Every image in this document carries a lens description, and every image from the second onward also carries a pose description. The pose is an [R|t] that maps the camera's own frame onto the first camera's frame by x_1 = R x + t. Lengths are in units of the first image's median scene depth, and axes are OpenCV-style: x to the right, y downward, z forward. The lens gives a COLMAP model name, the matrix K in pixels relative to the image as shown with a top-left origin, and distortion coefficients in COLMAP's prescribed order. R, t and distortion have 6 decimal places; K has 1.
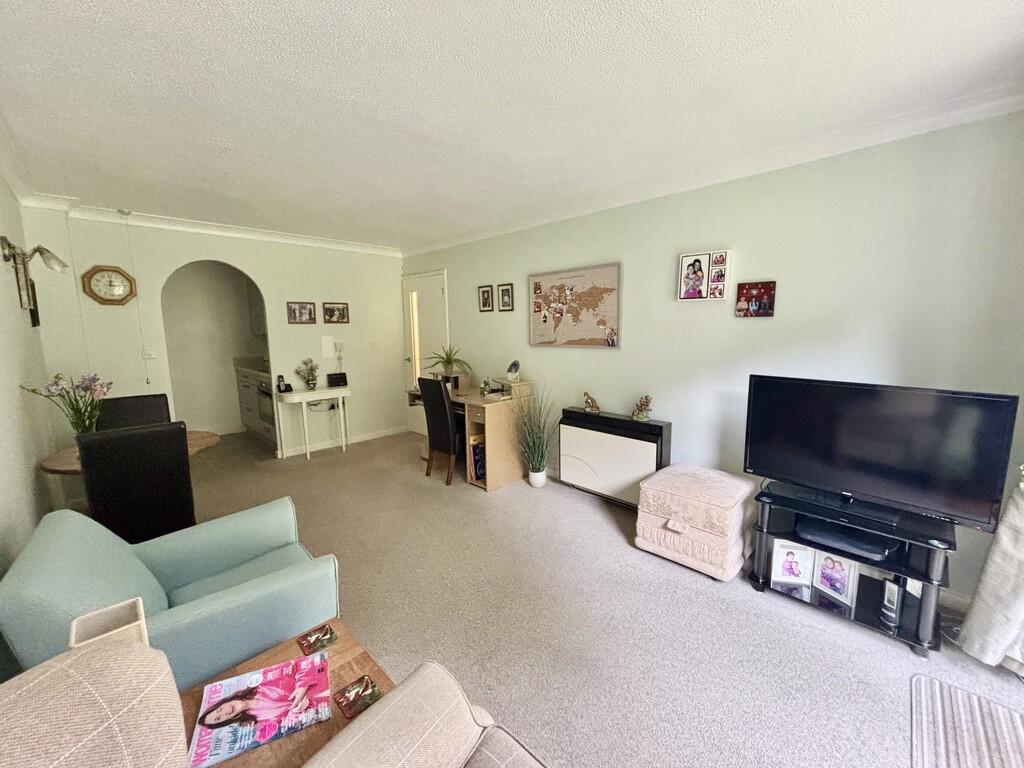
lens RADIAL K [[408.8, 0, 512.0], [0, 408.8, 384.0], [0, 0, 1]] dist [0.002261, -0.000045]
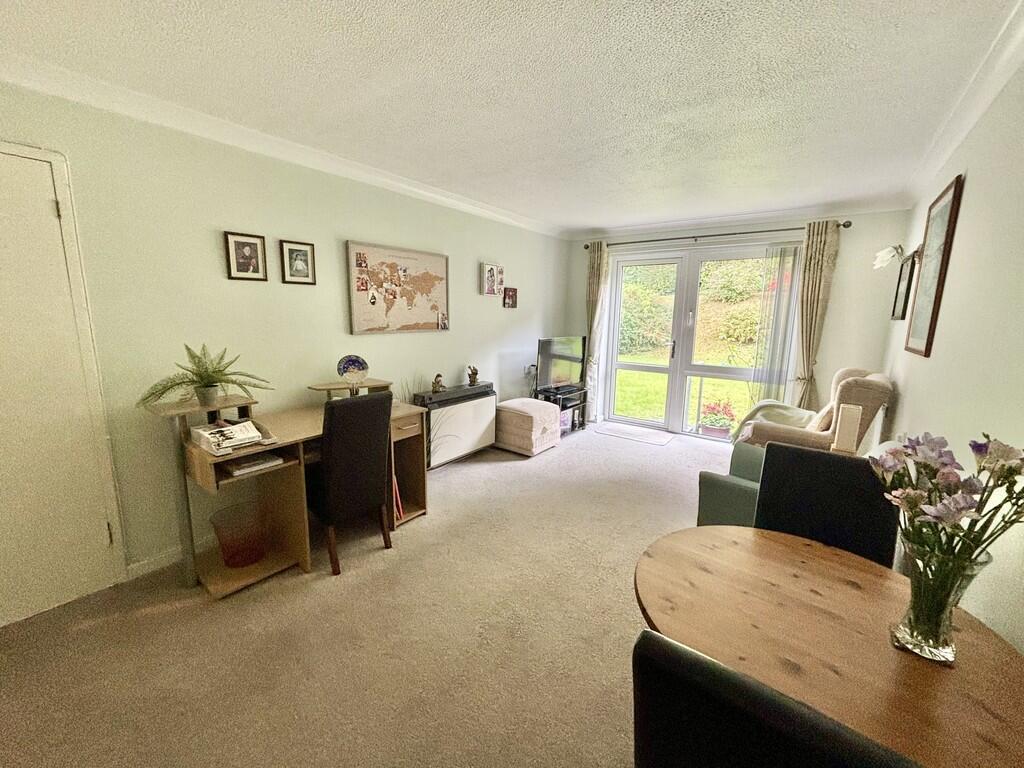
lens RADIAL K [[407.9, 0, 512.0], [0, 407.9, 384.0], [0, 0, 1]] dist [-0.031997, -0.000091]
pose [[-0.141797, -0.168643, 0.975425, -0.820902], [0.114256, 0.976007, 0.185353, -0.118779], [-0.983280, 0.137731, -0.119126, 0.879674]]
